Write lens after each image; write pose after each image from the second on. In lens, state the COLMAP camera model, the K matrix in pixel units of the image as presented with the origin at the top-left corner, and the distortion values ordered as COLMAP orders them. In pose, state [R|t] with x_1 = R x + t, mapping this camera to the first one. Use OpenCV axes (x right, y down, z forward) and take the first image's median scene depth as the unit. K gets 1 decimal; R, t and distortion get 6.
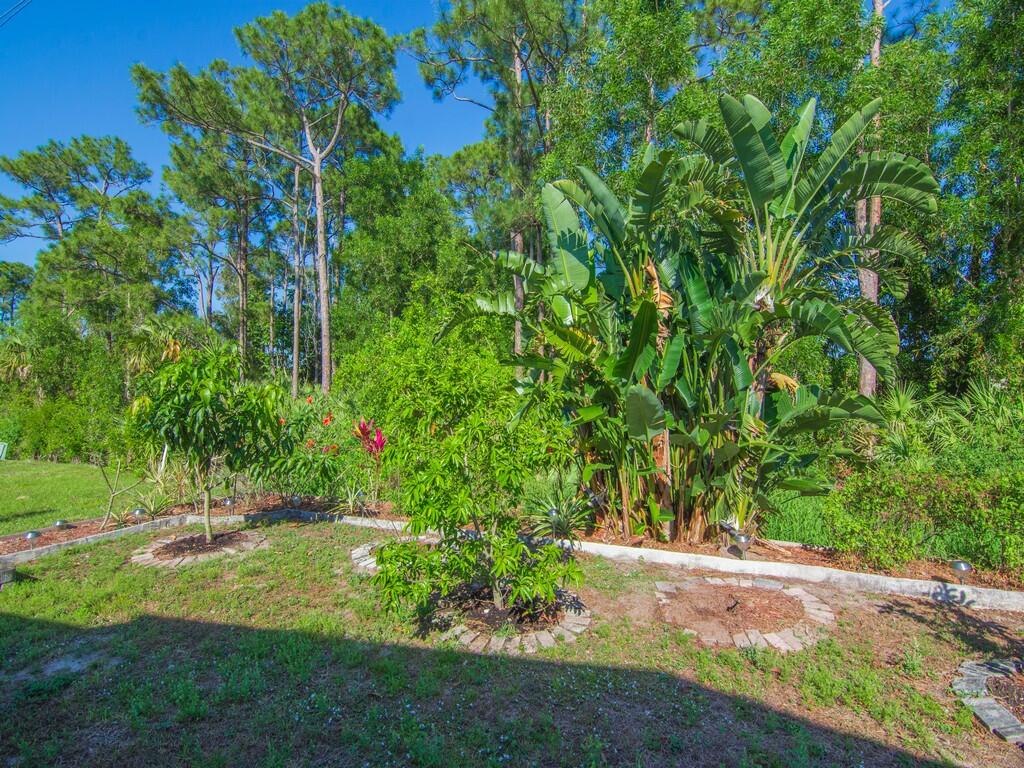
lens RADIAL K [[493.9, 0, 520.5], [0, 493.9, 395.2], [0, 0, 1]] dist [-0.002172, 0.000201]
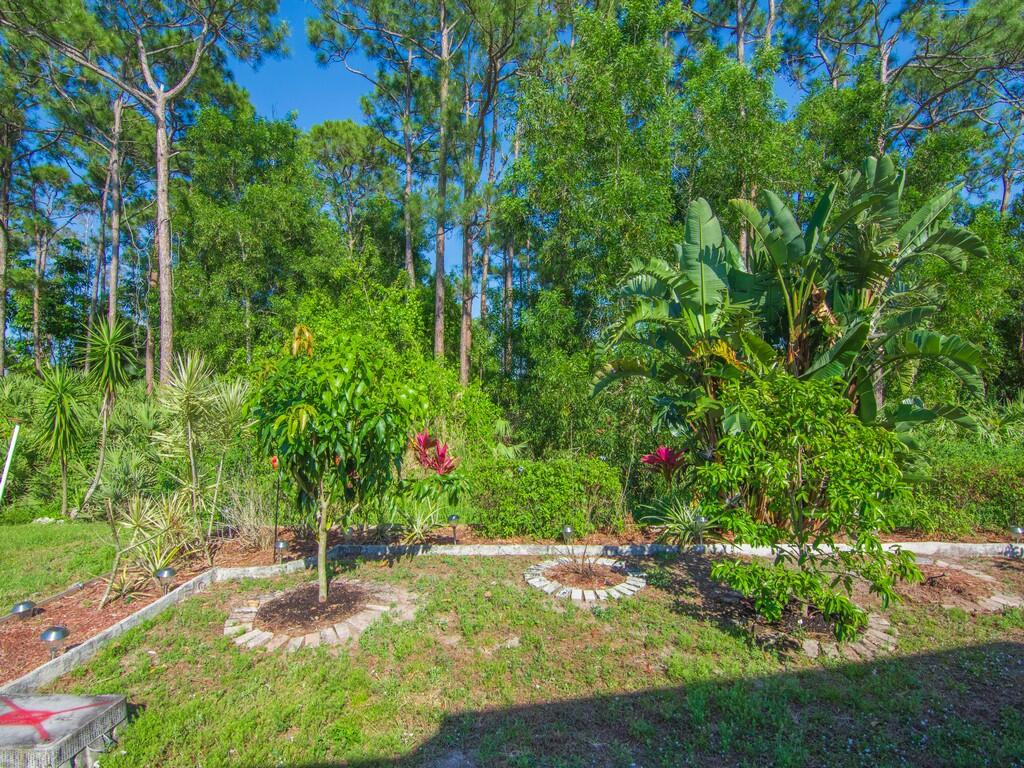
lens RADIAL K [[497.4, 0, 512.0], [0, 497.4, 384.0], [0, 0, 1]] dist [-0.002316, -0.000285]
pose [[0.917564, 0.016696, 0.397238, -0.202896], [-0.005934, 0.999582, -0.028307, -0.002550], [-0.397545, 0.023616, 0.917279, 0.059861]]
